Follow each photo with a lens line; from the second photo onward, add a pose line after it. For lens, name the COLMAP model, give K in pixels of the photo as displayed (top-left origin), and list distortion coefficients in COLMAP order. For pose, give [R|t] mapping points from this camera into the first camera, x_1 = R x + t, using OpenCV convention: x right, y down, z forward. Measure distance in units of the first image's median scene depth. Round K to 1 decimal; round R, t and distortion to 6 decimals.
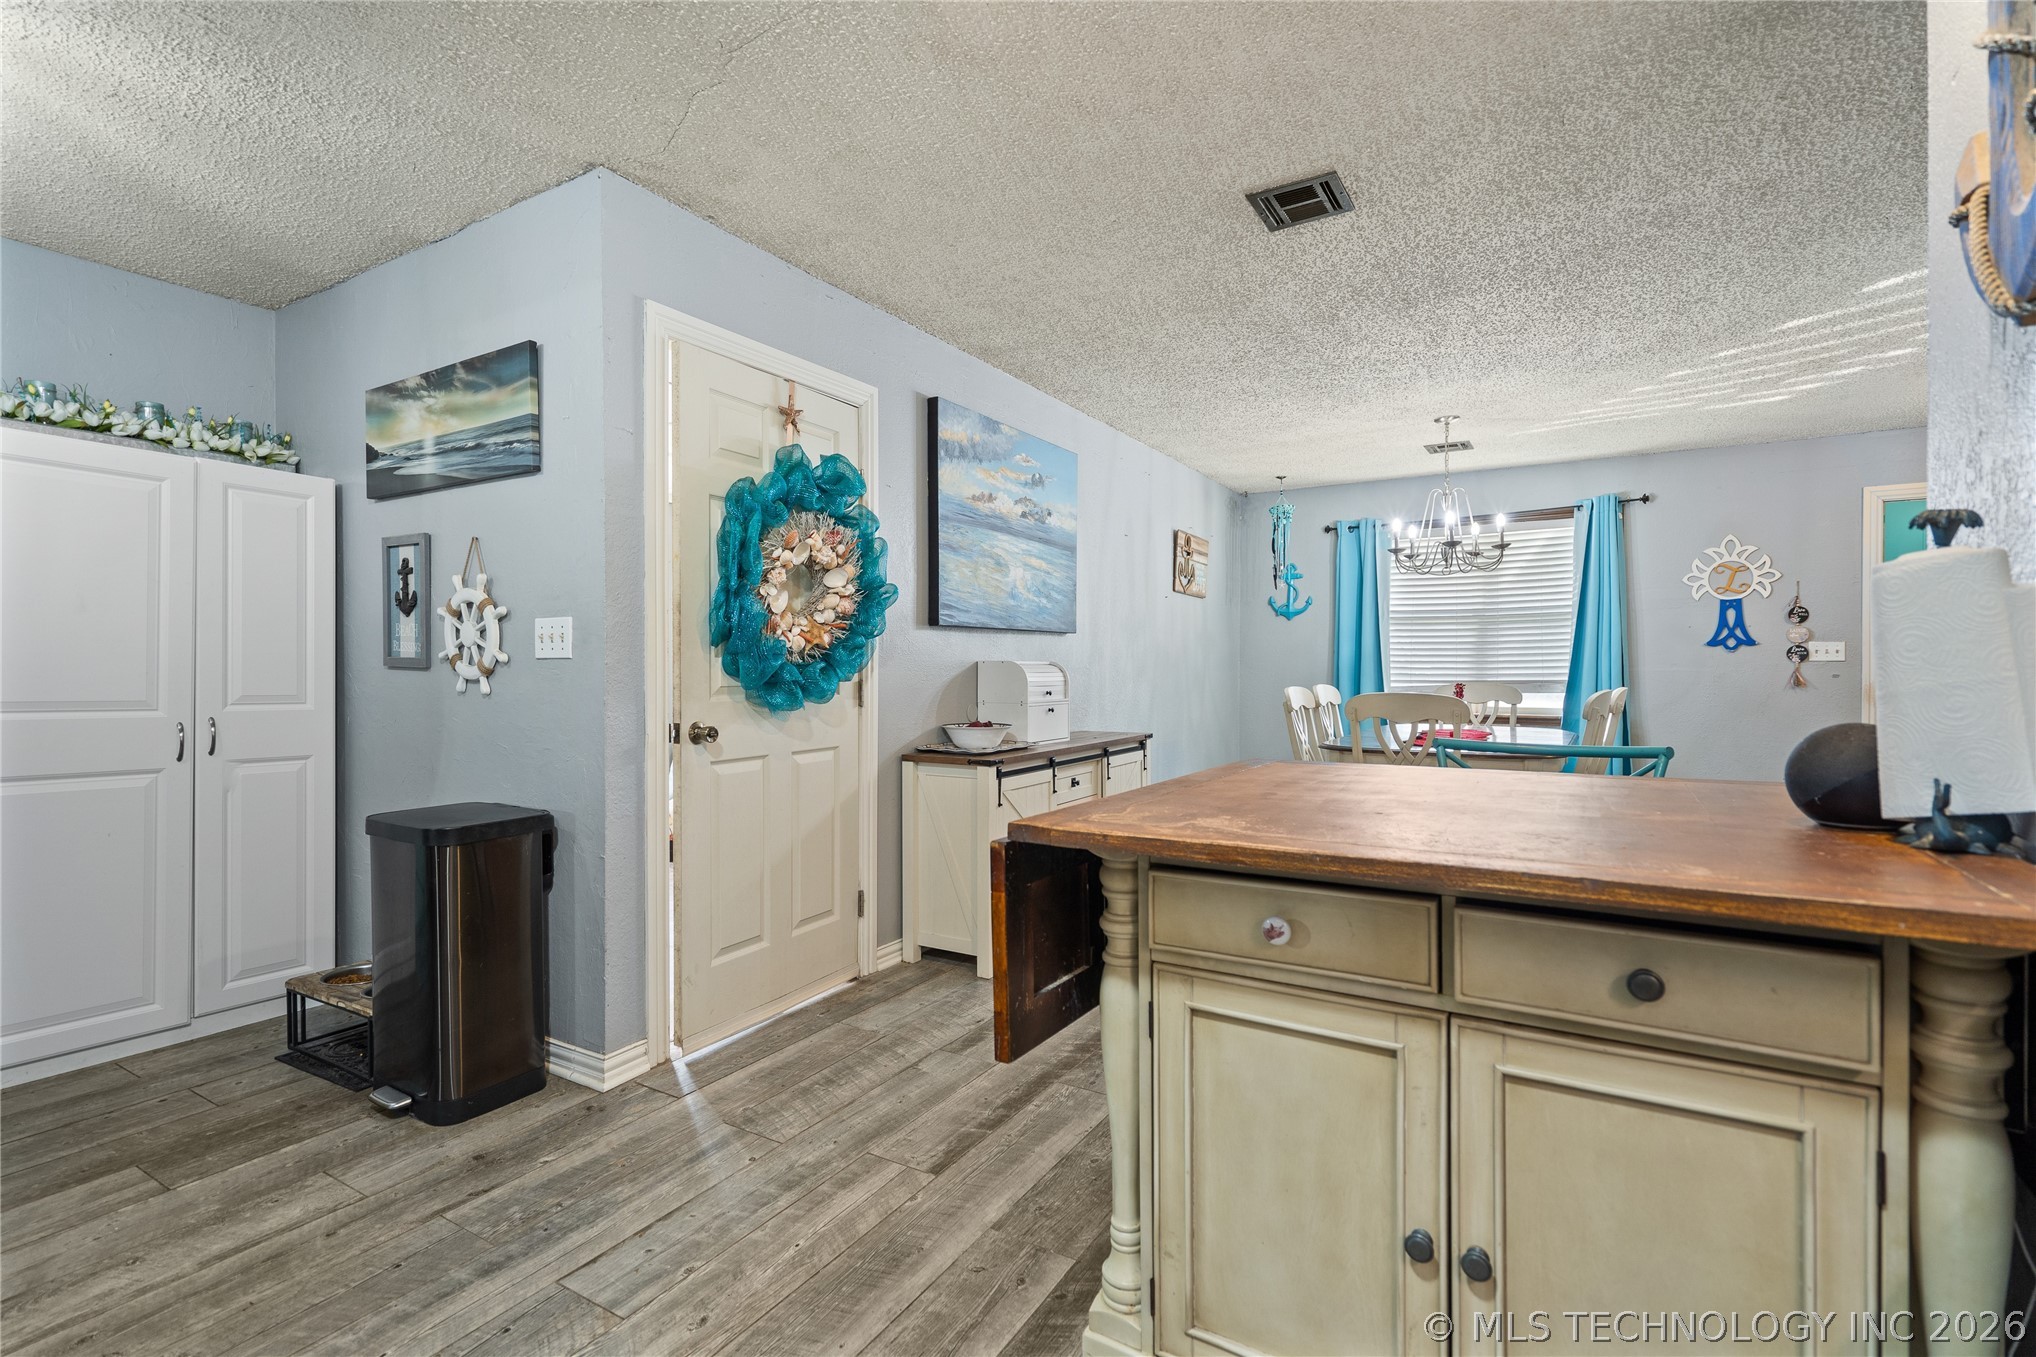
lens RADIAL K [[958.5, 0, 1011.1], [0, 958.5, 681.7], [0, 0, 1]] dist [-0.004354, 0.001726]
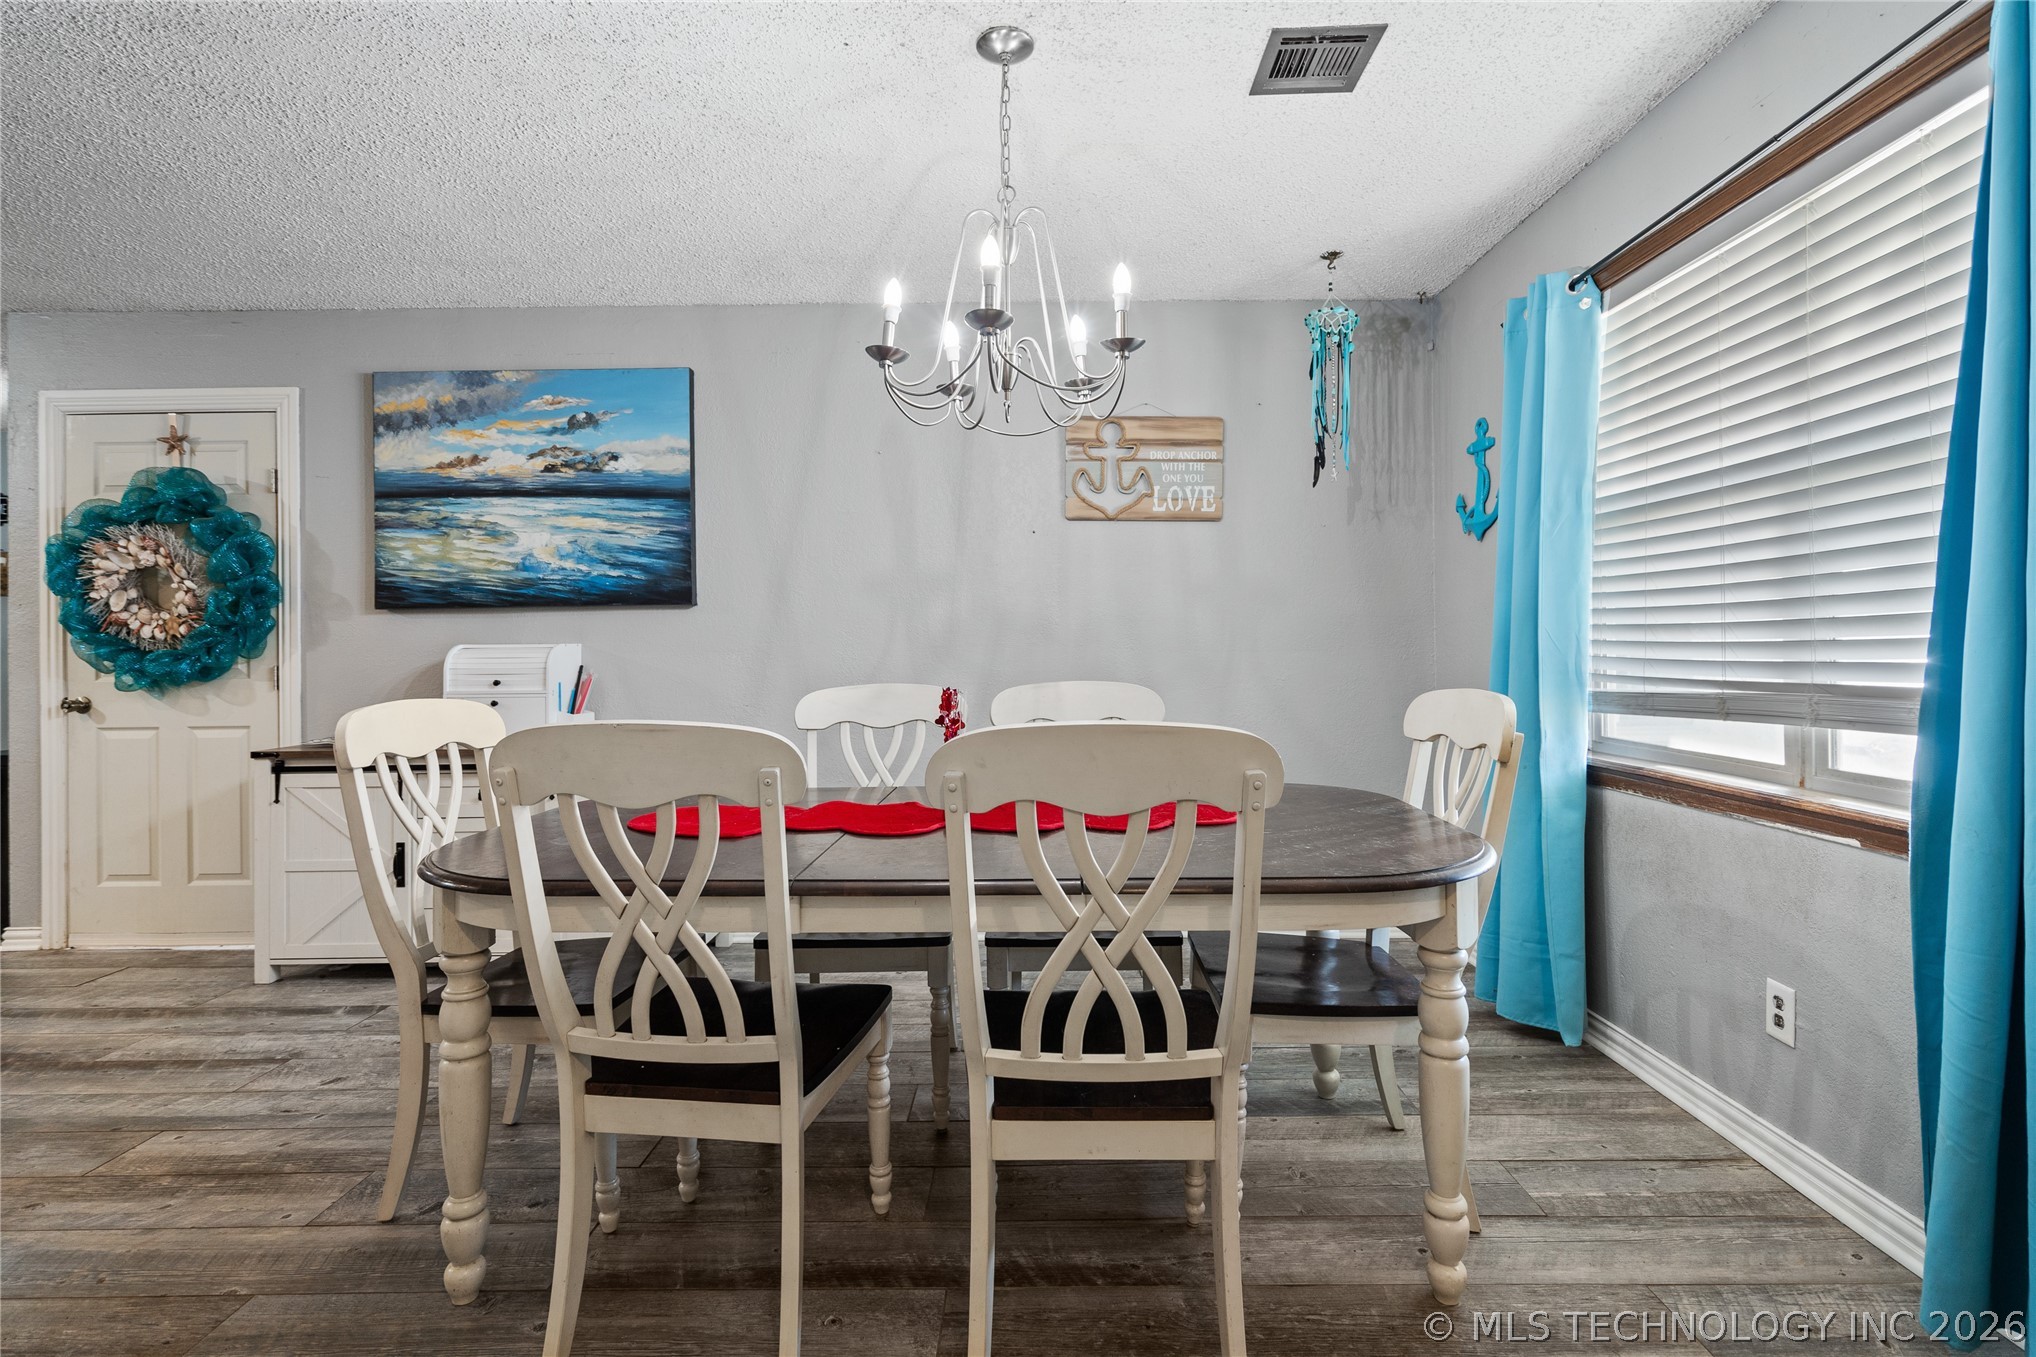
lens RADIAL K [[958.5, 0, 1036.7], [0, 958.5, 647.2], [0, 0, 1]] dist [-0.004354, 0.001726]
pose [[0.516315, 0.000615, -0.856398, 0.727158], [-0.001109, 0.999999, 0.000050, -0.014347], [0.856398, 0.000924, 0.516315, 0.715561]]
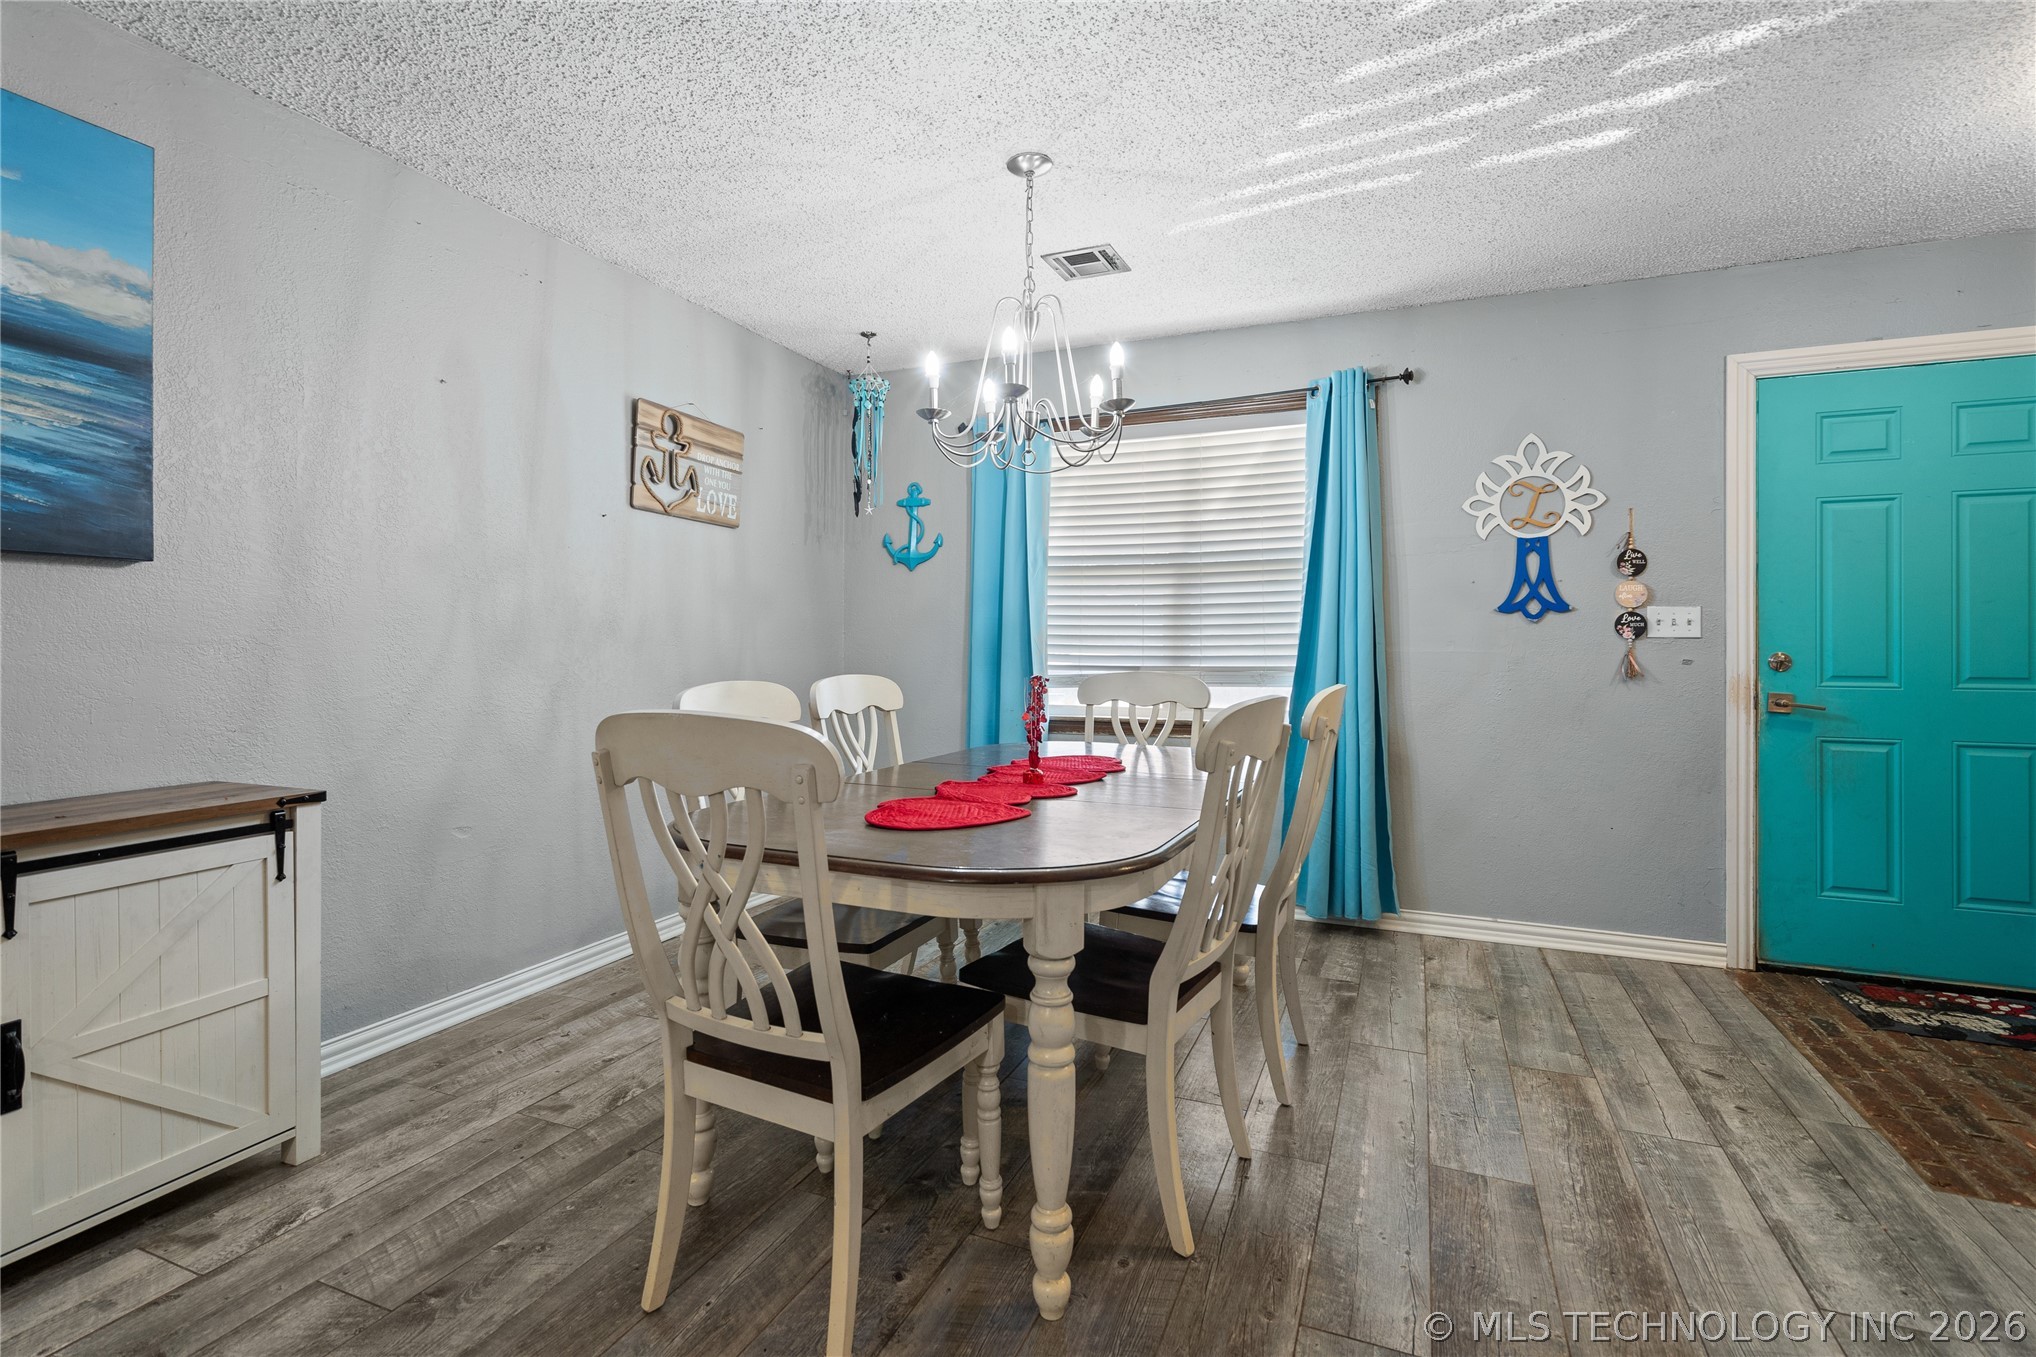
lens RADIAL K [[958.5, 0, 1024.8], [0, 958.5, 642.3], [0, 0, 1]] dist [-0.004354, 0.001726]
pose [[0.988647, 0.005913, 0.150144, 0.334176], [-0.003470, 0.999857, -0.016529, -0.006746], [-0.150220, 0.015820, 0.988526, 0.436967]]
